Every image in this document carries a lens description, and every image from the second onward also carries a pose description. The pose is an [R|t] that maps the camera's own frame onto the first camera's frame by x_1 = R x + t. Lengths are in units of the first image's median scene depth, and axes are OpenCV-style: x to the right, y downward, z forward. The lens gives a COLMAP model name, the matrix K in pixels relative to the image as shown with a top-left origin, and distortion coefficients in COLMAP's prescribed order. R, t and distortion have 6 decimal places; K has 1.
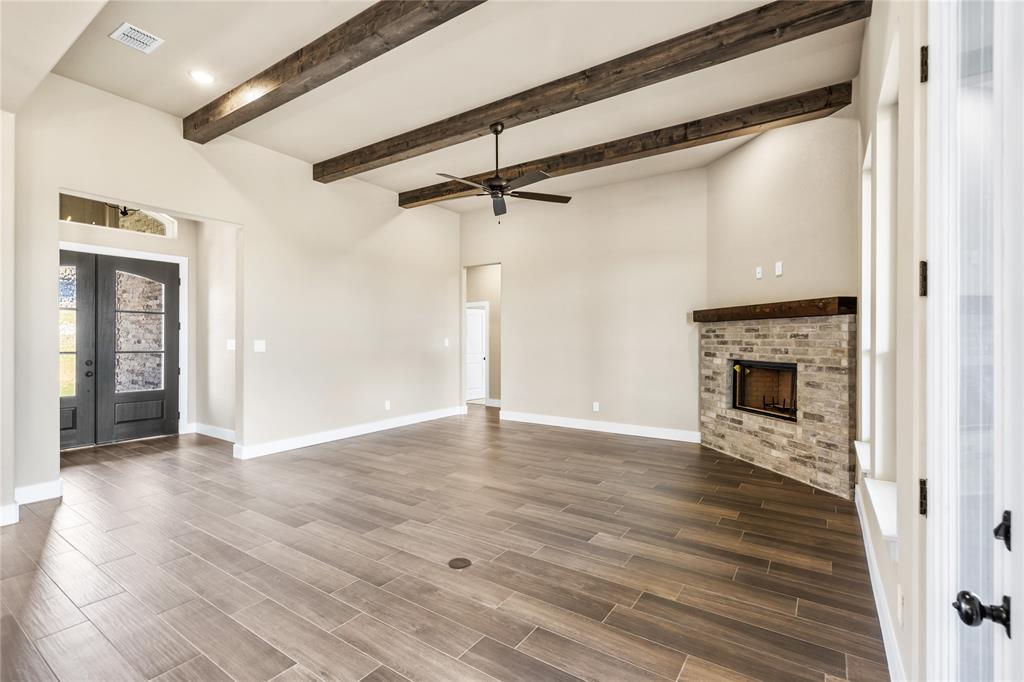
lens RADIAL K [[465.7, 0, 512.0], [0, 465.7, 341.0], [0, 0, 1]] dist [-0.000957, -0.000187]
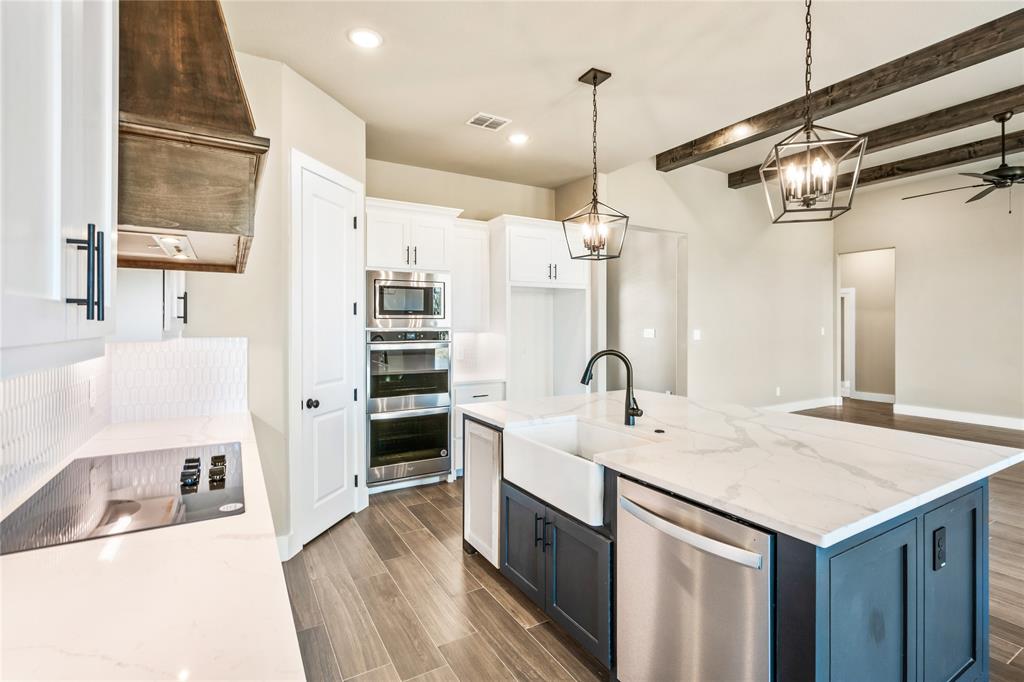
lens RADIAL K [[479.8, 0, 513.8], [0, 479.8, 327.6], [0, 0, 1]] dist [-0.000399, 0.000396]
pose [[0.902168, -0.000682, -0.431384, -0.457138], [0.000222, 0.999999, -0.001117, -0.006915], [0.431384, 0.000911, 0.902168, -0.314209]]
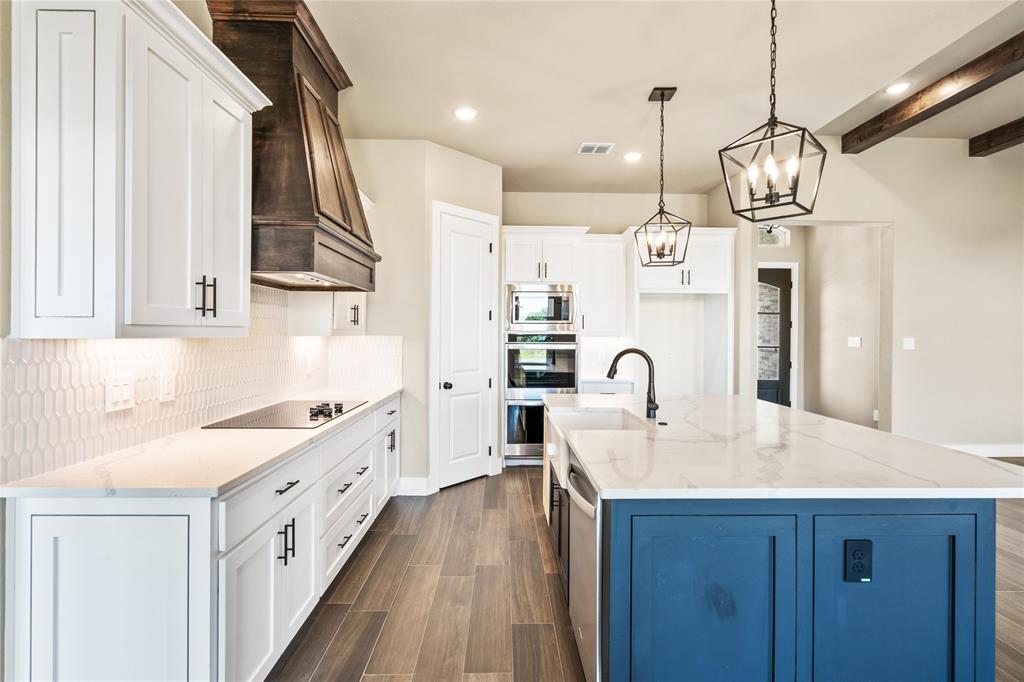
lens RADIAL K [[467.4, 0, 512.8], [0, 467.4, 335.7], [0, 0, 1]] dist [0.000100, 0.000502]
pose [[0.577854, 0.005087, -0.816124, -0.233185], [-0.009419, 0.999956, -0.000437, 0.002323], [0.816086, 0.007939, 0.577877, -0.248990]]
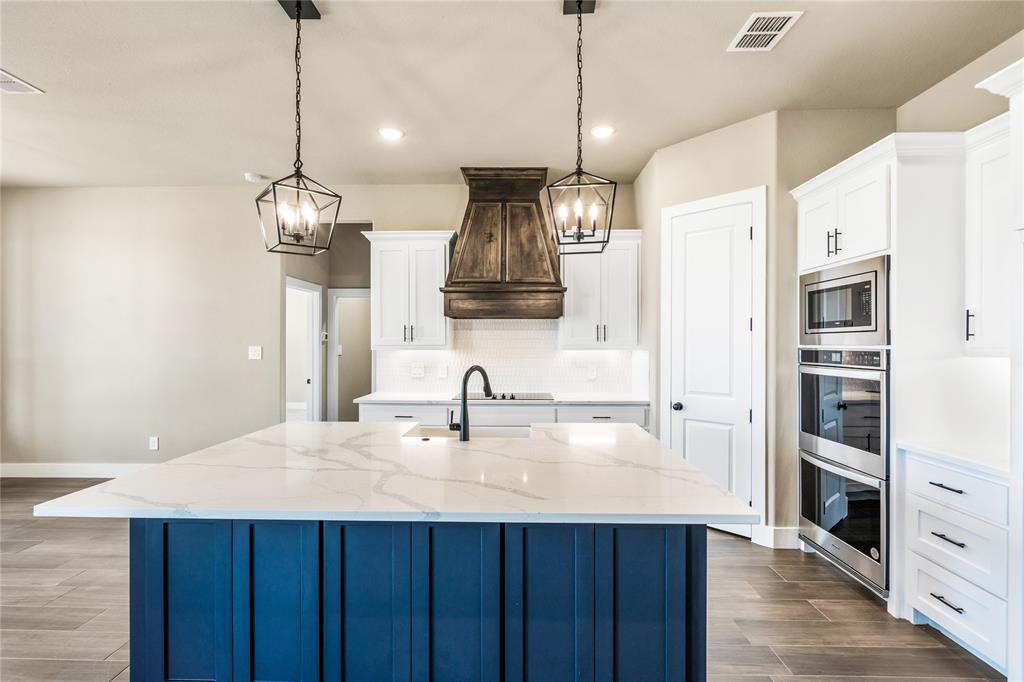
lens RADIAL K [[468.5, 0, 514.9], [0, 468.5, 343.7], [0, 0, 1]] dist [-0.000947, 0.000103]
pose [[-0.839657, -0.000500, -0.543117, -0.345228], [-0.004248, 0.999975, 0.005647, -0.011308], [0.543101, 0.007048, -0.839638, 0.590393]]
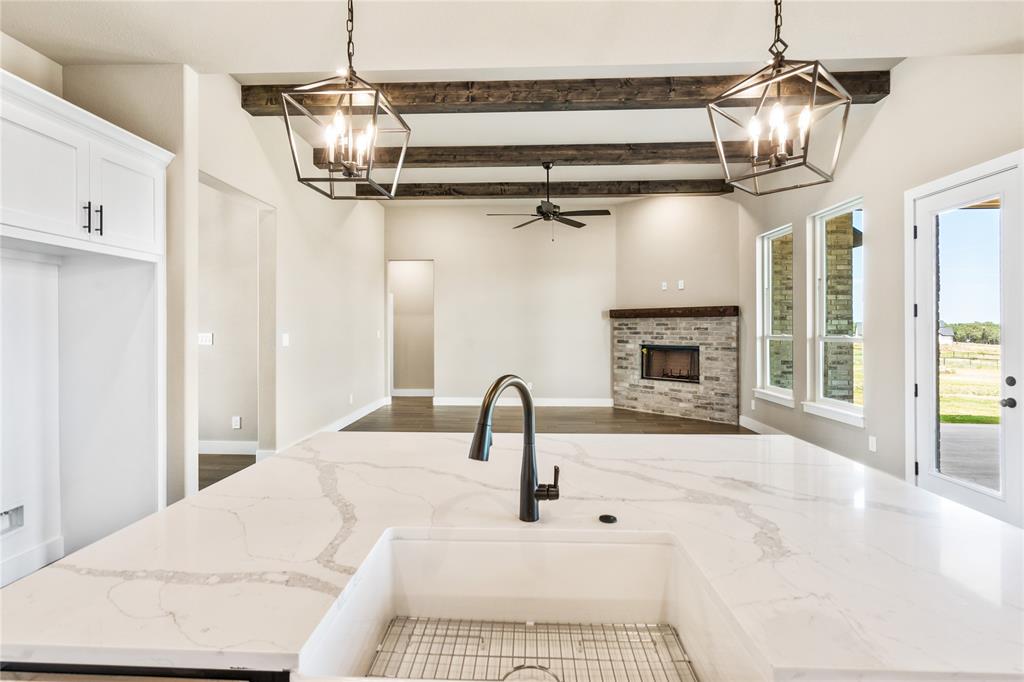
lens RADIAL K [[476.7, 0, 505.4], [0, 476.7, 328.9], [0, 0, 1]] dist [-0.000220, 0.000104]
pose [[0.852270, -0.002042, 0.523098, -0.697510], [0.004099, 0.999988, -0.002775, -0.007097], [-0.523086, 0.004509, 0.852268, -0.034826]]
